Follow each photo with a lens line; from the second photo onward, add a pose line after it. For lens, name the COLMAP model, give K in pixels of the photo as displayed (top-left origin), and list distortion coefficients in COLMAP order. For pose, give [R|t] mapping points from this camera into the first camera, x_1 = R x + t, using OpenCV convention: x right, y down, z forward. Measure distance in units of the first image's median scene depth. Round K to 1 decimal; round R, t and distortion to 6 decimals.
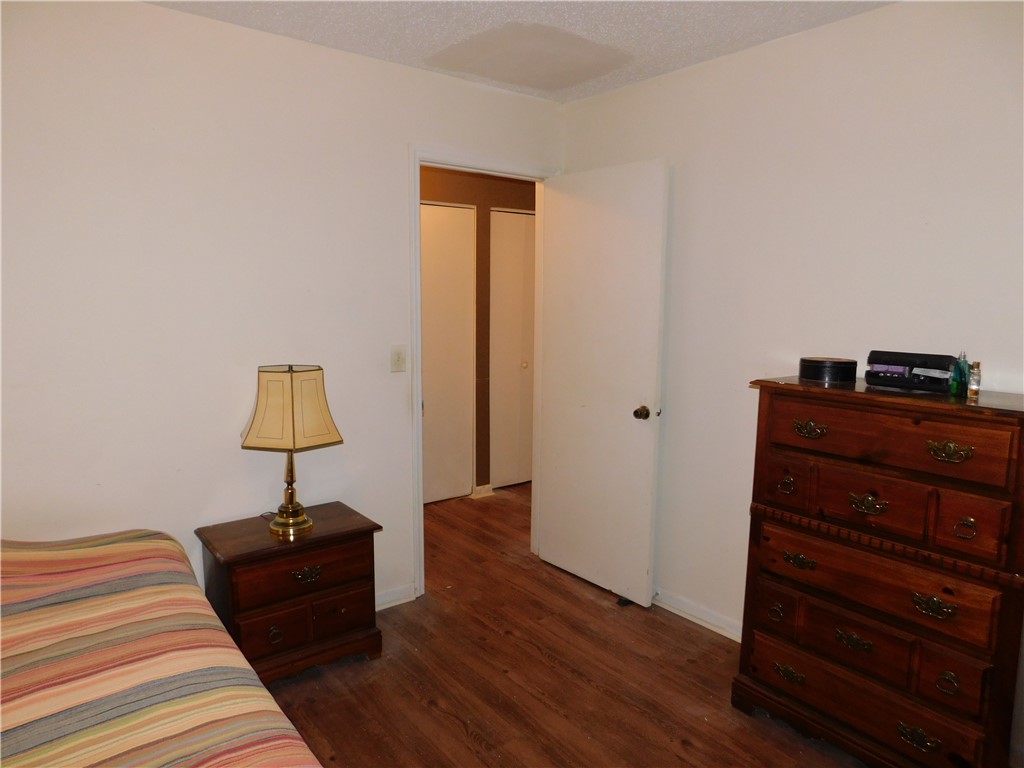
lens RADIAL K [[668.3, 0, 509.7], [0, 668.3, 382.6], [0, 0, 1]] dist [-0.062286, 0.036745]
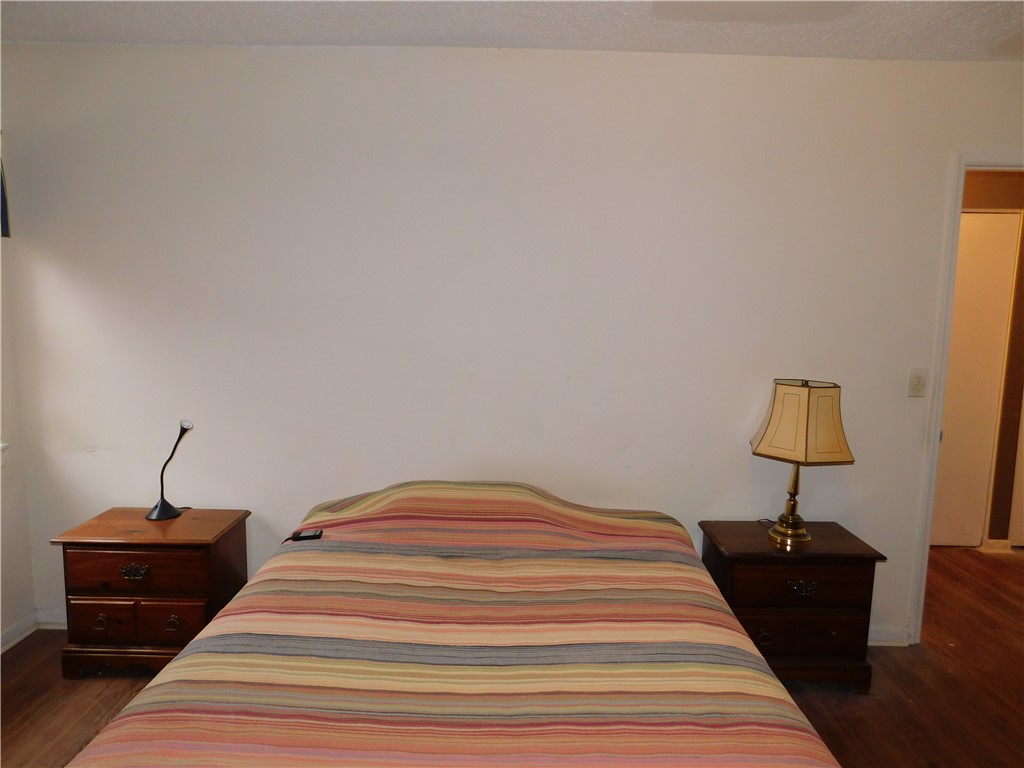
lens RADIAL K [[668.3, 0, 505.4], [0, 668.3, 382.0], [0, 0, 1]] dist [-0.062286, 0.036745]
pose [[0.781089, 0.079853, -0.619293, -0.063024], [-0.092431, 0.995649, 0.011802, 0.007516], [0.617541, 0.048024, 0.785071, -0.083258]]
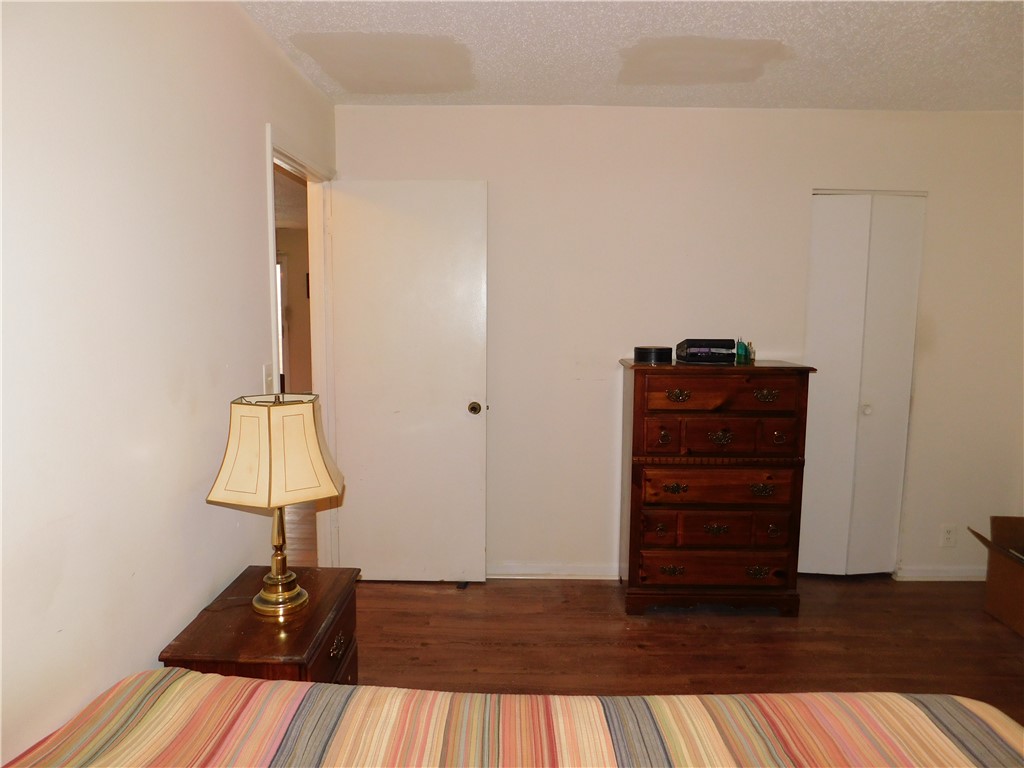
lens RADIAL K [[668.3, 0, 511.4], [0, 668.3, 385.7], [0, 0, 1]] dist [-0.062286, 0.036745]
pose [[0.637002, -0.105527, 0.763605, -0.745396], [0.102992, 0.993355, 0.051362, -0.053107], [-0.763951, 0.045927, 0.643637, 0.288339]]
